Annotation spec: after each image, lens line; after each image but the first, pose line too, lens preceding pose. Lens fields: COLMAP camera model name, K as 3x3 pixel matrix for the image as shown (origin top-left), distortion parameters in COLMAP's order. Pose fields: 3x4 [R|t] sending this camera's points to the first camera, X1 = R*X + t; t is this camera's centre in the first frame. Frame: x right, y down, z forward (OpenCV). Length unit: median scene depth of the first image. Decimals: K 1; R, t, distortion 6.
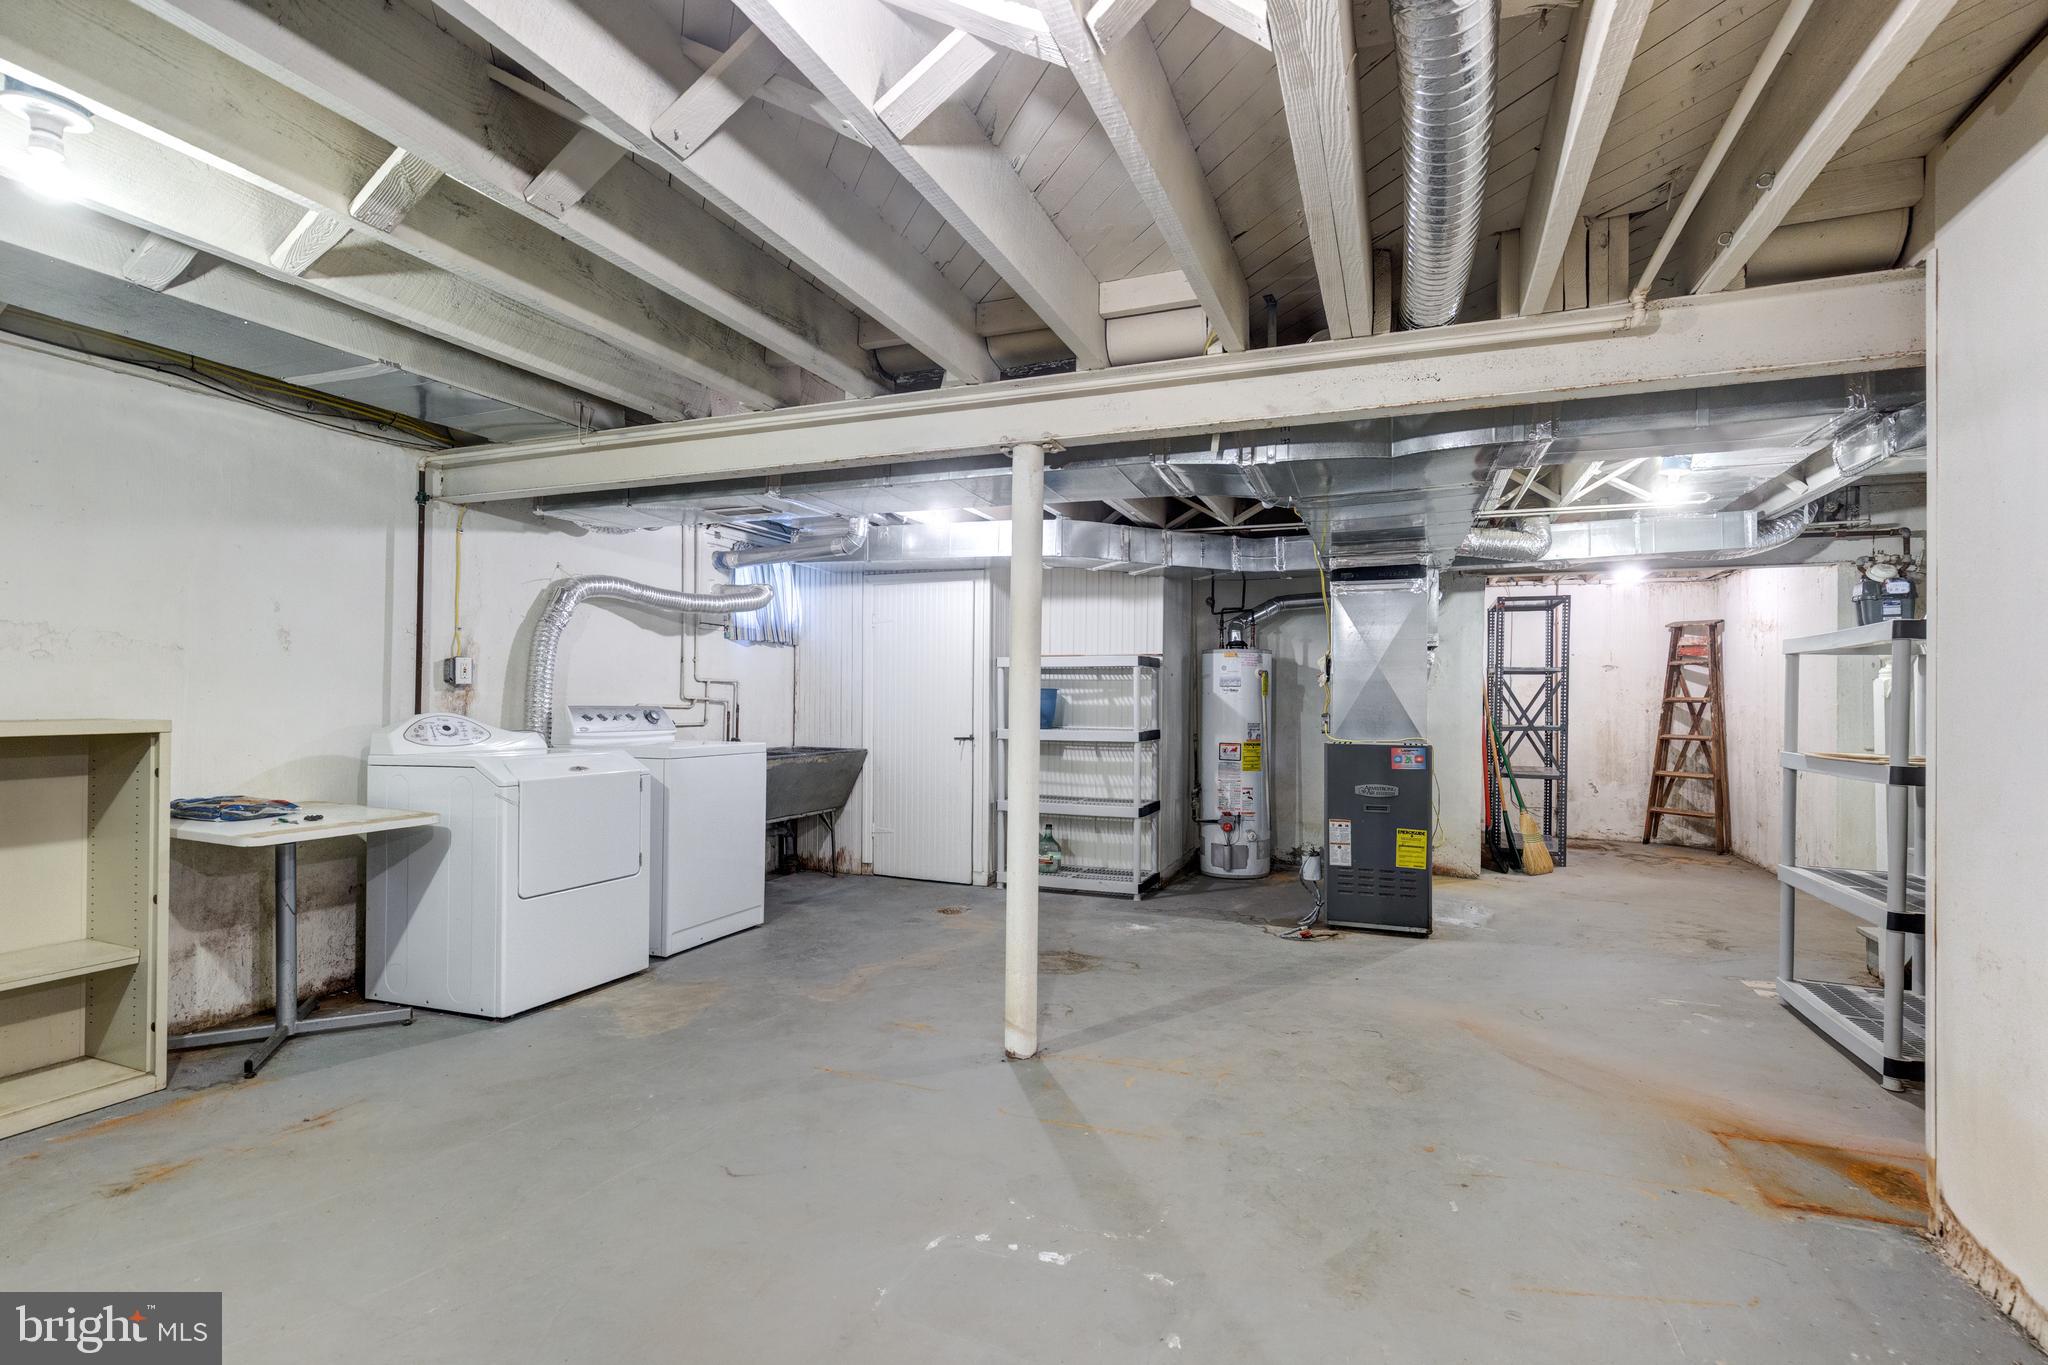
lens RADIAL K [[948.2, 0, 1020.7], [0, 948.2, 681.8], [0, 0, 1]] dist [0.002232, -0.000844]
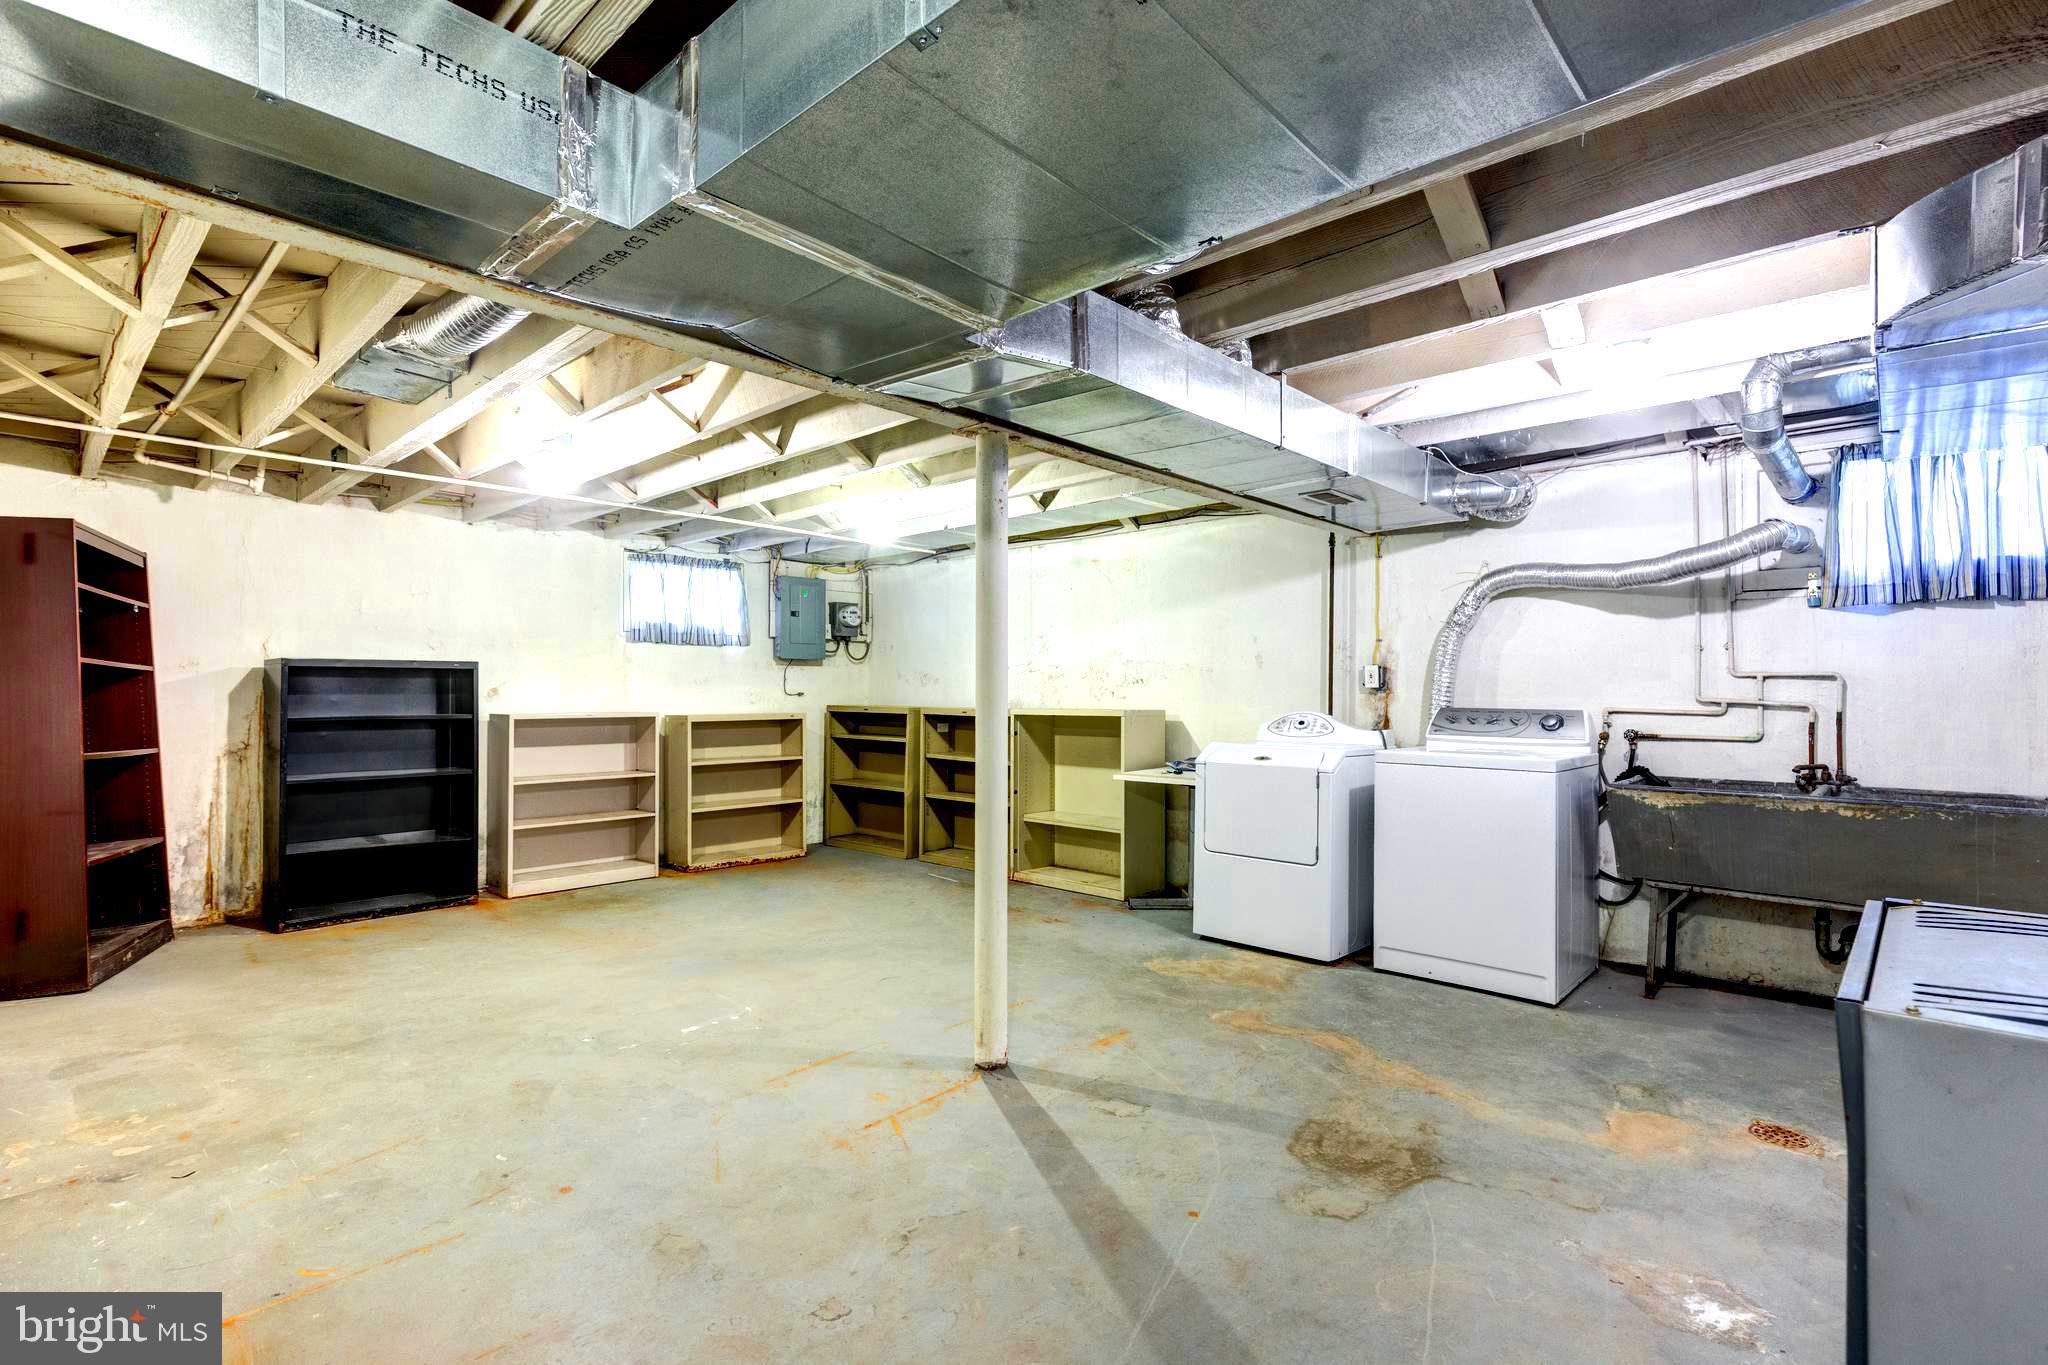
lens RADIAL K [[948.2, 0, 1020.7], [0, 948.2, 681.8], [0, 0, 1]] dist [0.002232, -0.000844]
pose [[-0.360973, -0.022459, -0.932306, 0.721689], [0.010184, 0.999555, -0.028022, 0.025143], [0.932521, -0.019610, -0.360584, 1.115122]]
